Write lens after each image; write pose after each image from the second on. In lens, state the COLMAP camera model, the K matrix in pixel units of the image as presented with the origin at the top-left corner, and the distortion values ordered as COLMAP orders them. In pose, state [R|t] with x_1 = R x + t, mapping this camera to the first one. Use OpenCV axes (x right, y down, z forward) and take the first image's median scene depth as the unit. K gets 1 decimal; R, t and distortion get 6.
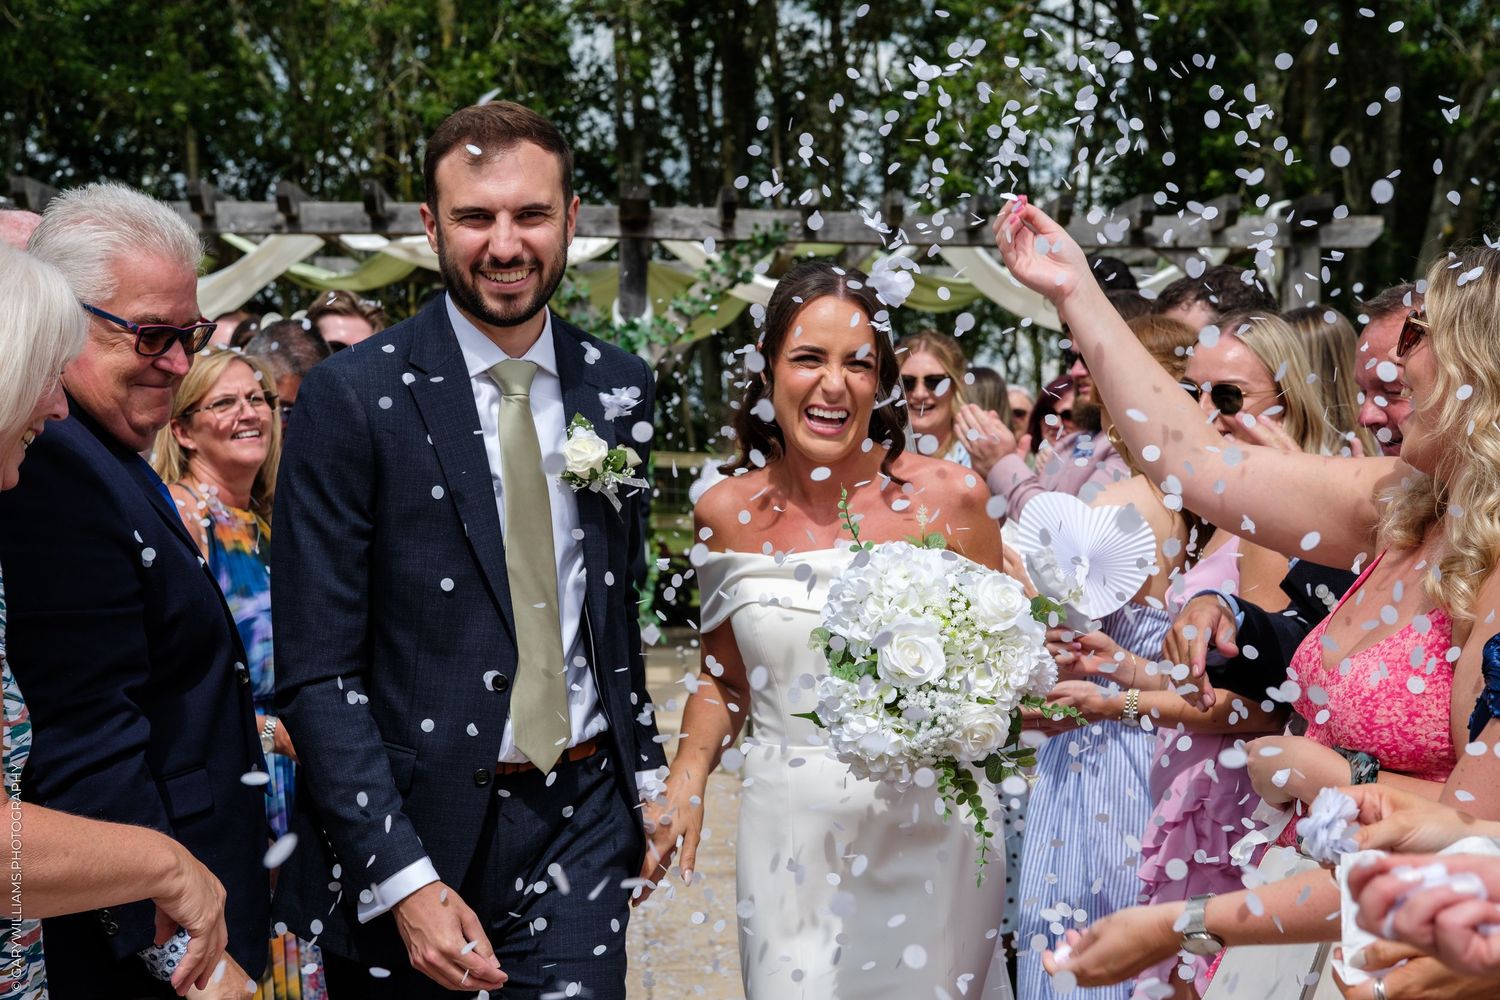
lens RADIAL K [[2458.3, 0, 751.1], [0, 2458.3, 500.6], [0, 0, 1]] dist [0.017985, 0.000000]
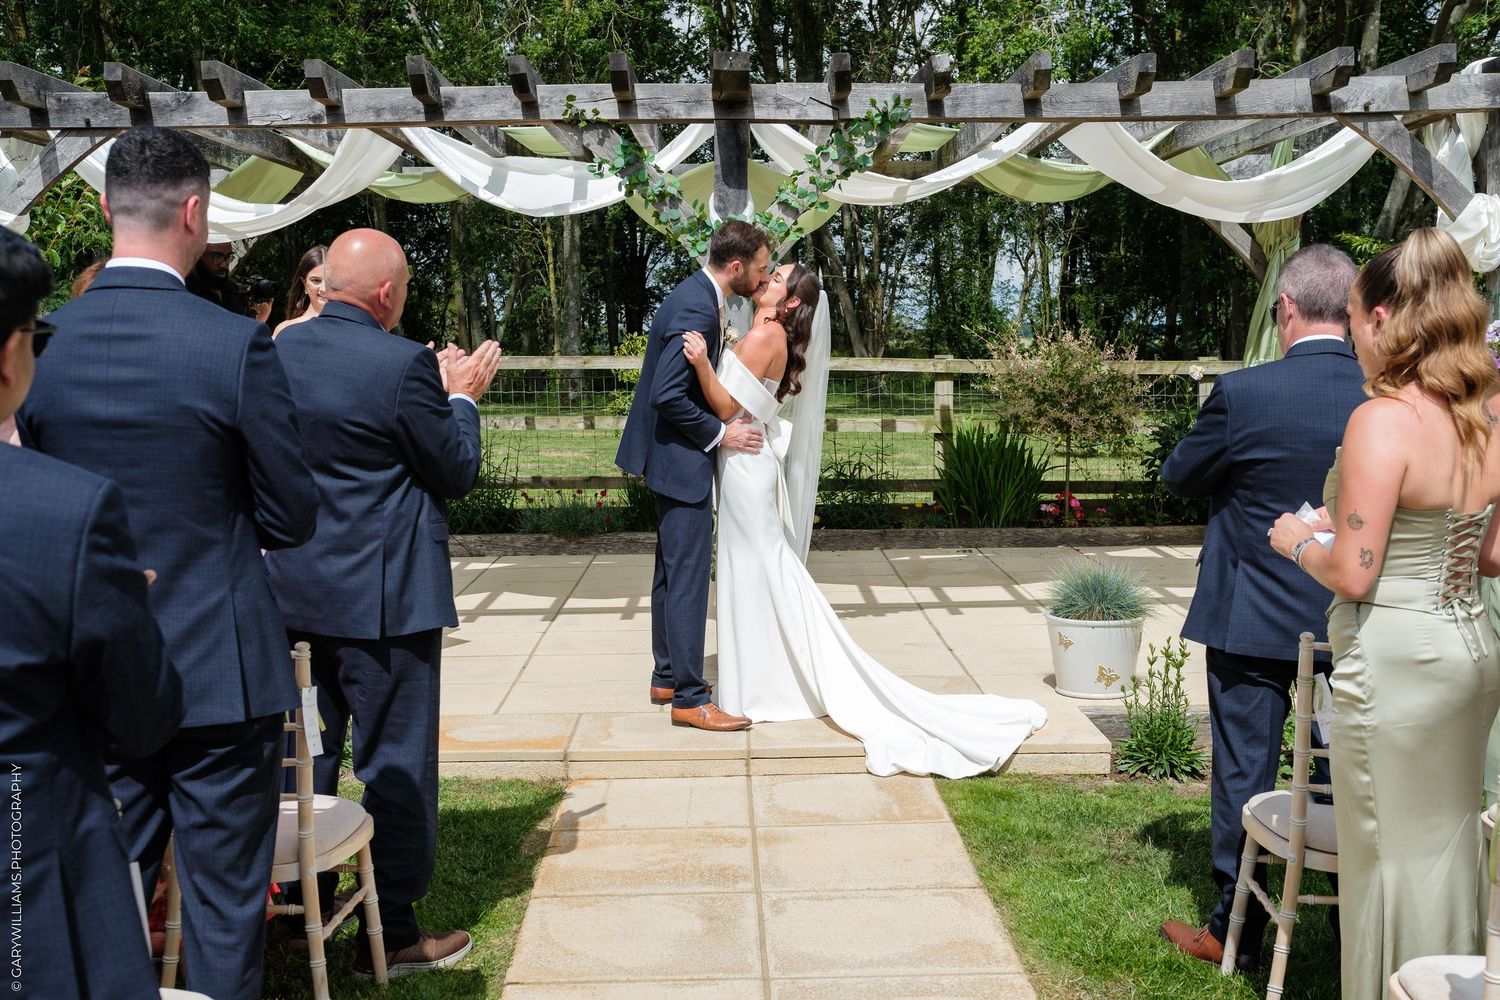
lens RADIAL K [[1772.6, 0, 747.6], [0, 1772.6, 501.6], [0, 0, 1]] dist [0.029175, 0.000000]
pose [[0.999004, -0.020607, -0.039566, -0.019800], [0.023215, 0.997508, 0.066618, -0.015025], [0.038094, -0.067470, 0.996994, 0.371187]]
